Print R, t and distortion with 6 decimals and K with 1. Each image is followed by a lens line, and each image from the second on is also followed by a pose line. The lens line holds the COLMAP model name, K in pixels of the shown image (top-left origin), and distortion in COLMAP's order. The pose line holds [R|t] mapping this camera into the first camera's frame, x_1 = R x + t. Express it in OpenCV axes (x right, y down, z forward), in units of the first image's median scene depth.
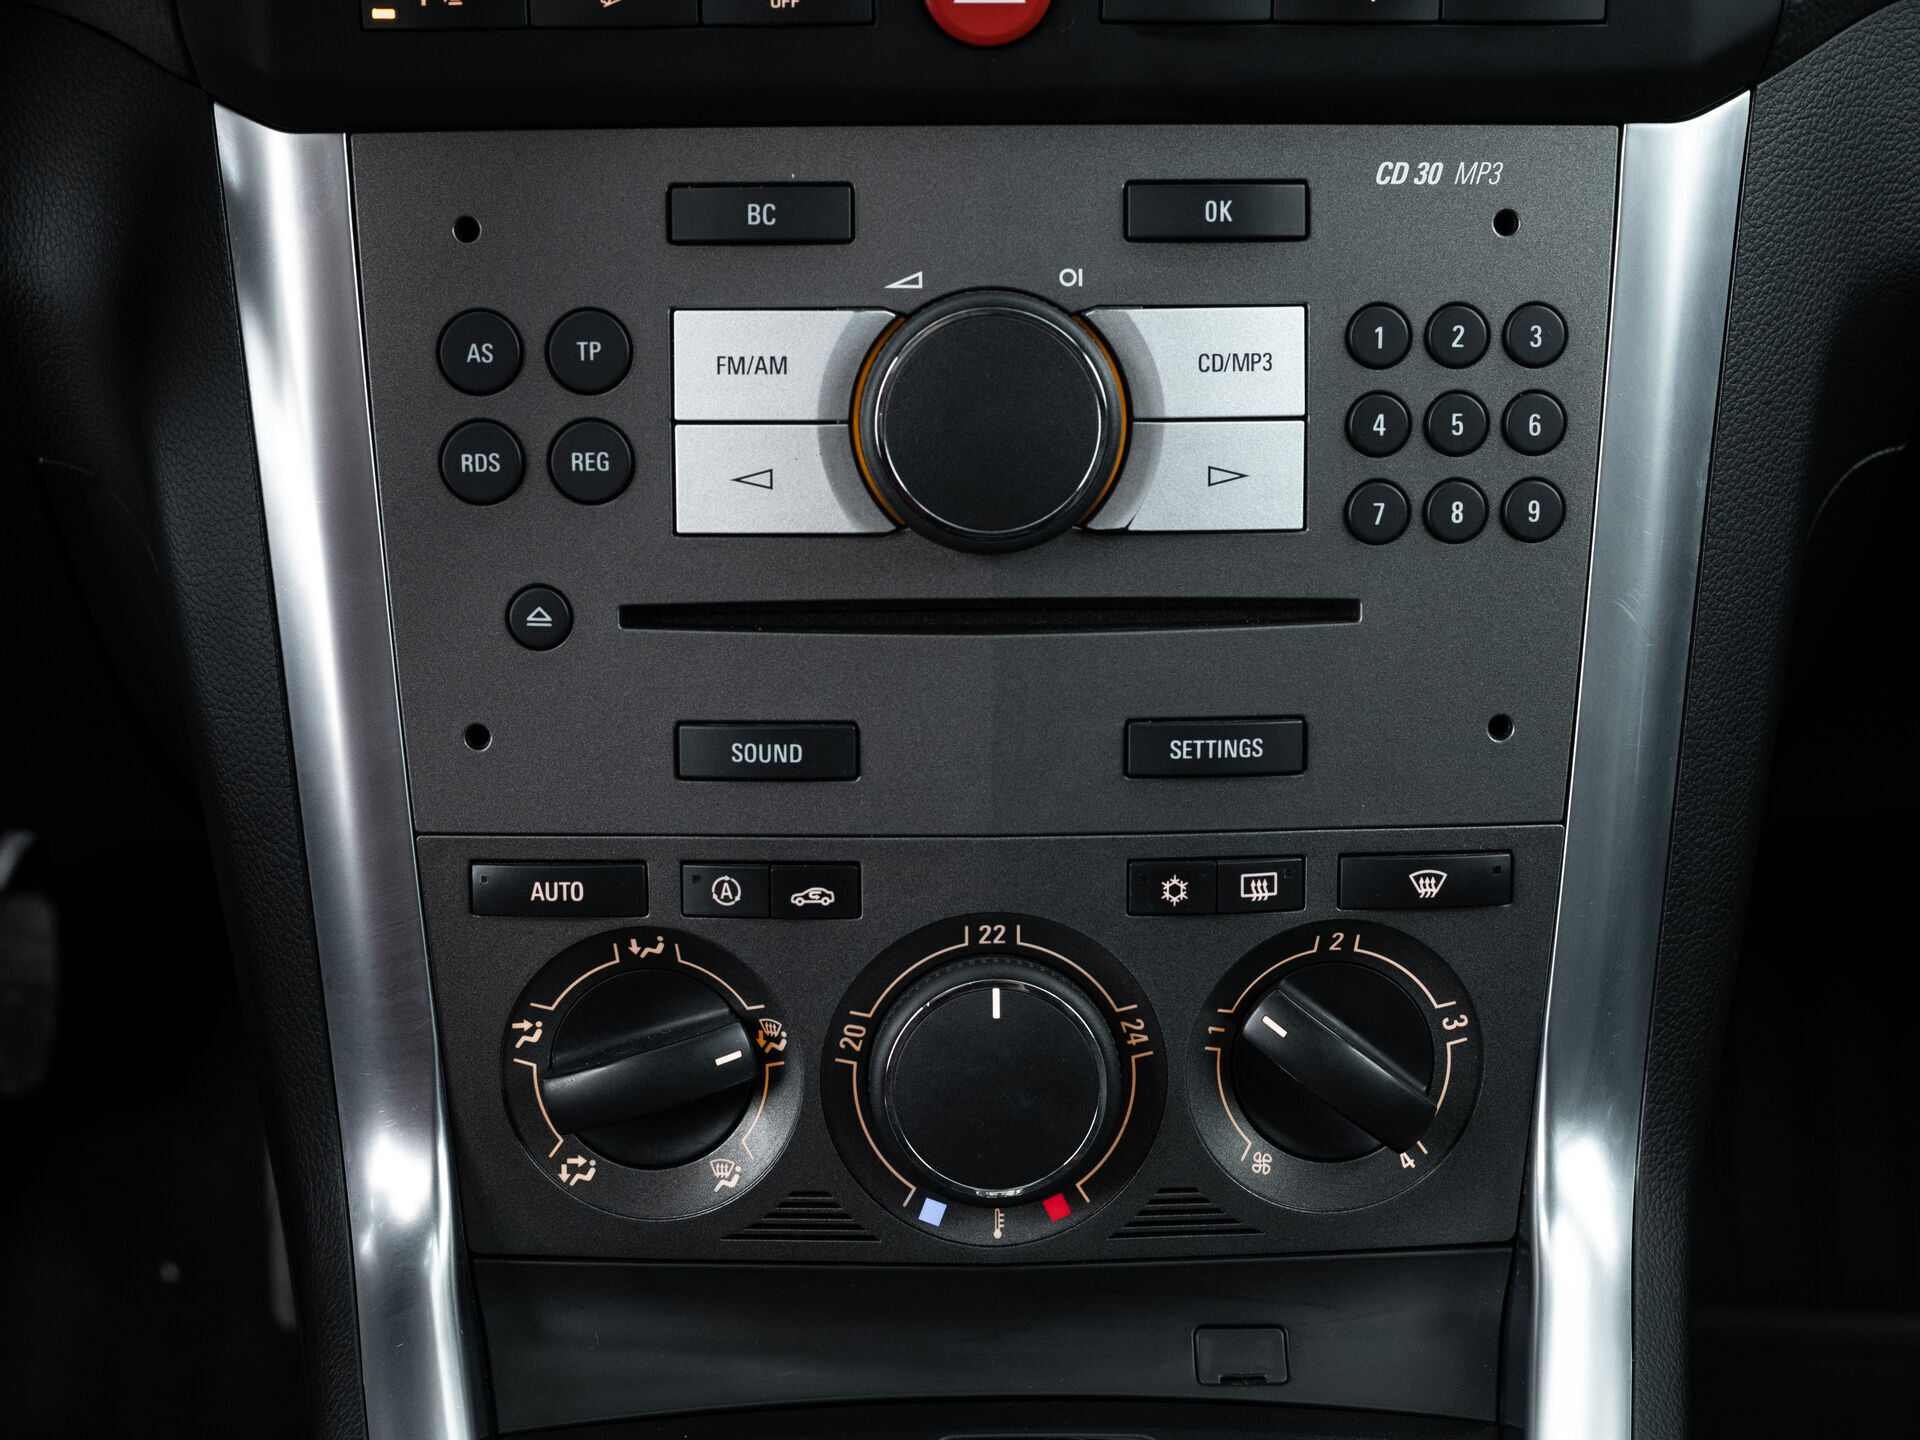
lens RADIAL K [[3313.8, 0, 933.1], [0, 3313.8, 656.9], [0, 0, 1]] dist [-0.118809, 0.026929]
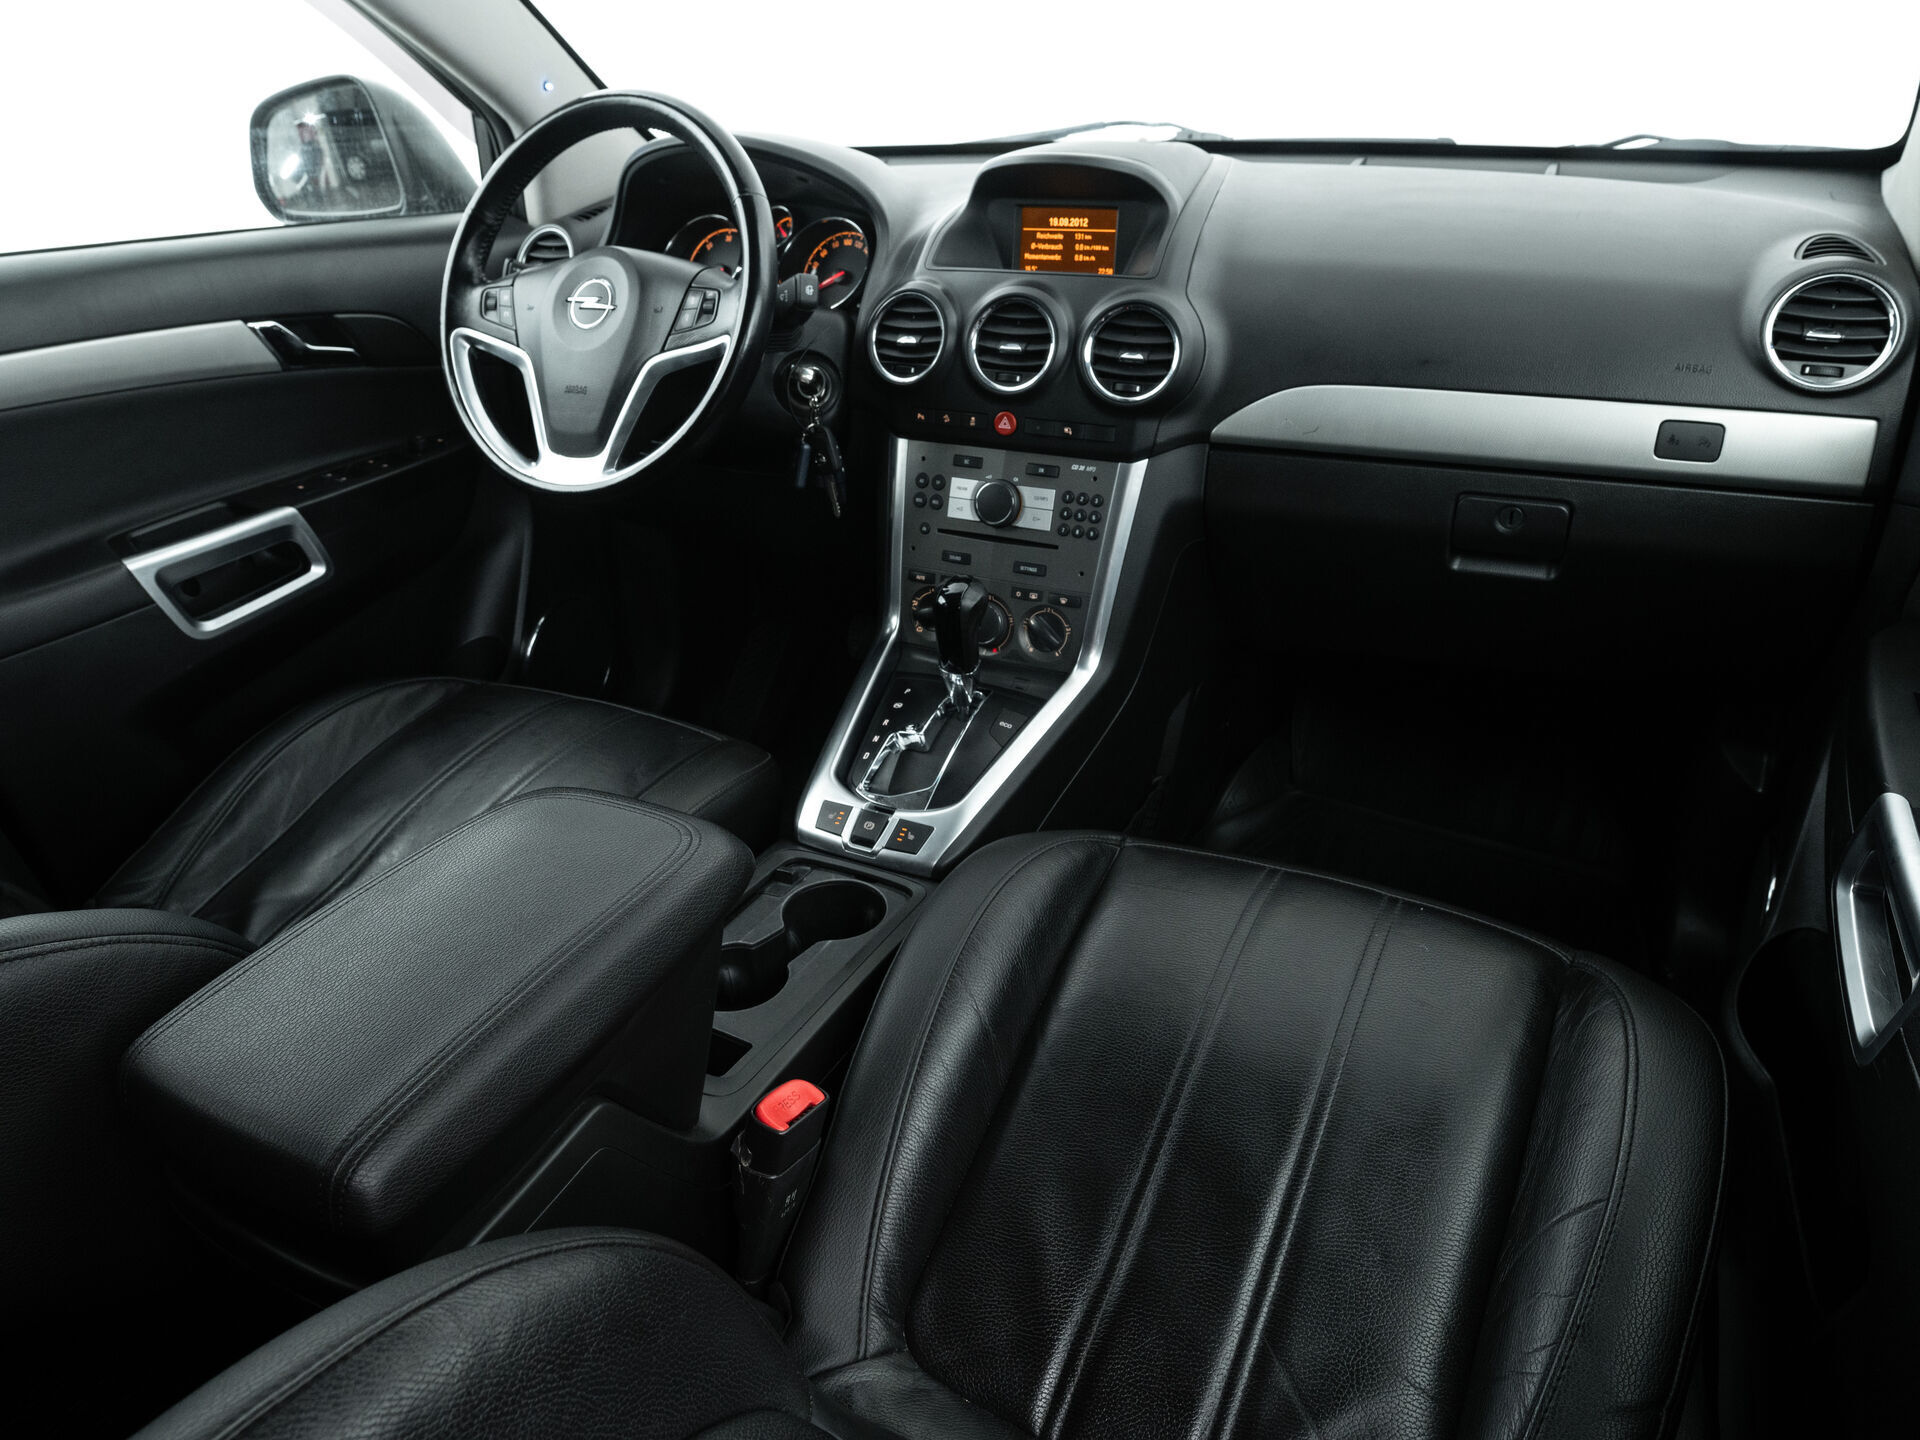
lens RADIAL K [[1260.3, 0, 936.3], [0, 1260.3, 716.4], [0, 0, 1]] dist [-0.022950, -0.003527]
pose [[0.877522, 0.198069, -0.436720, 0.909283], [-0.176580, 0.980187, 0.089742, 0.106752], [0.445842, -0.001635, 0.895110, -0.931322]]
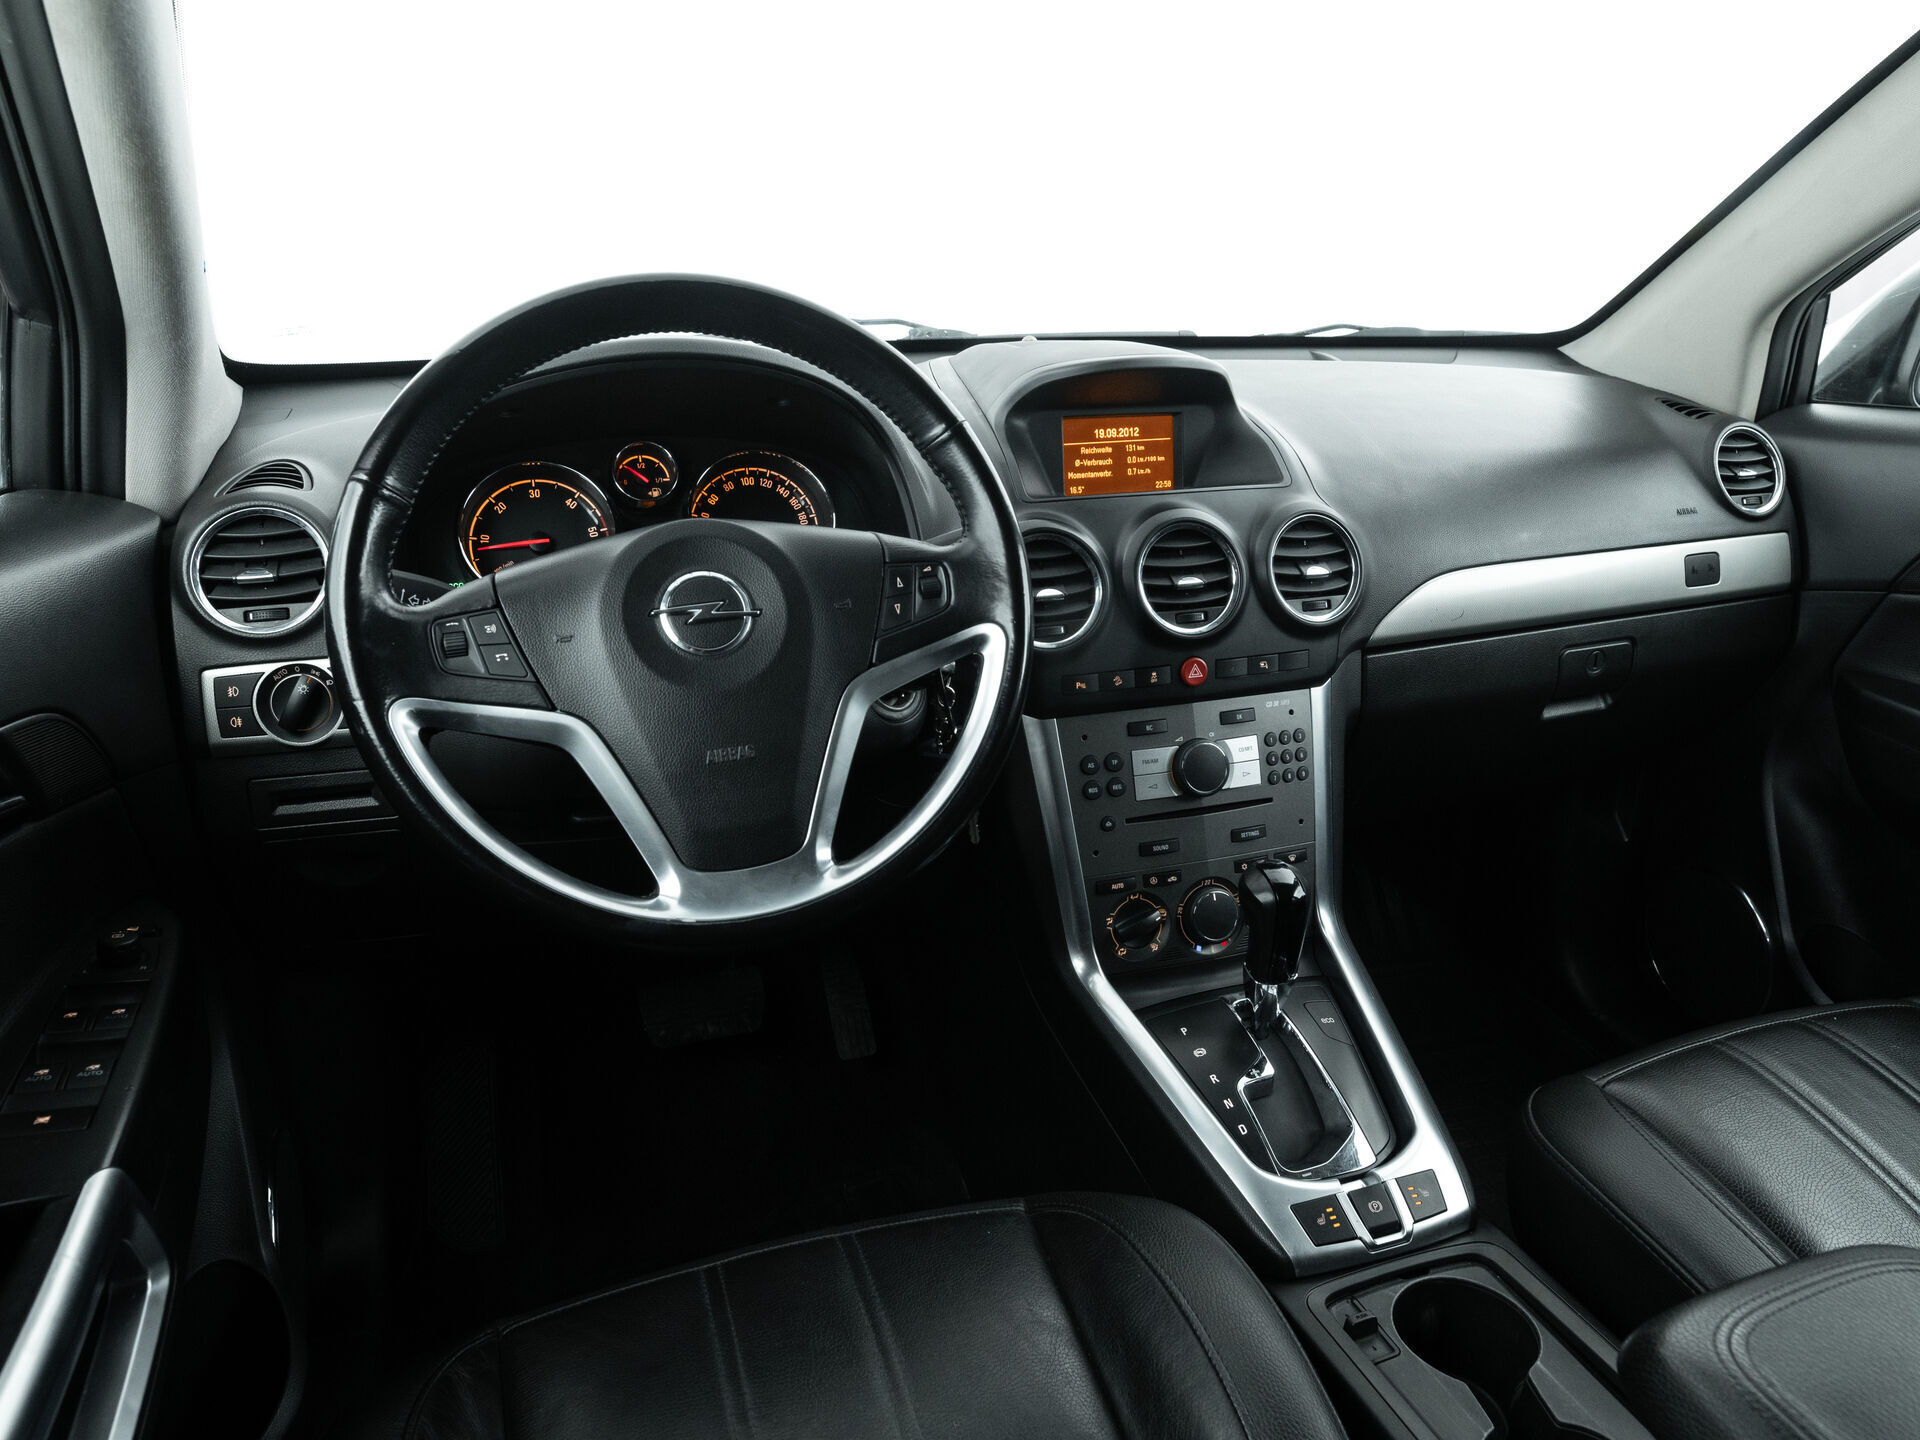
lens RADIAL K [[1332.2, 0, 976.3], [0, 1332.2, 734.6], [0, 0, 1]] dist [-0.022991, 0.000846]
pose [[0.949651, -0.105778, 0.294914, -0.793109], [0.130510, 0.989286, -0.065424, -0.036317], [-0.284833, 0.100619, 0.953282, -0.643316]]
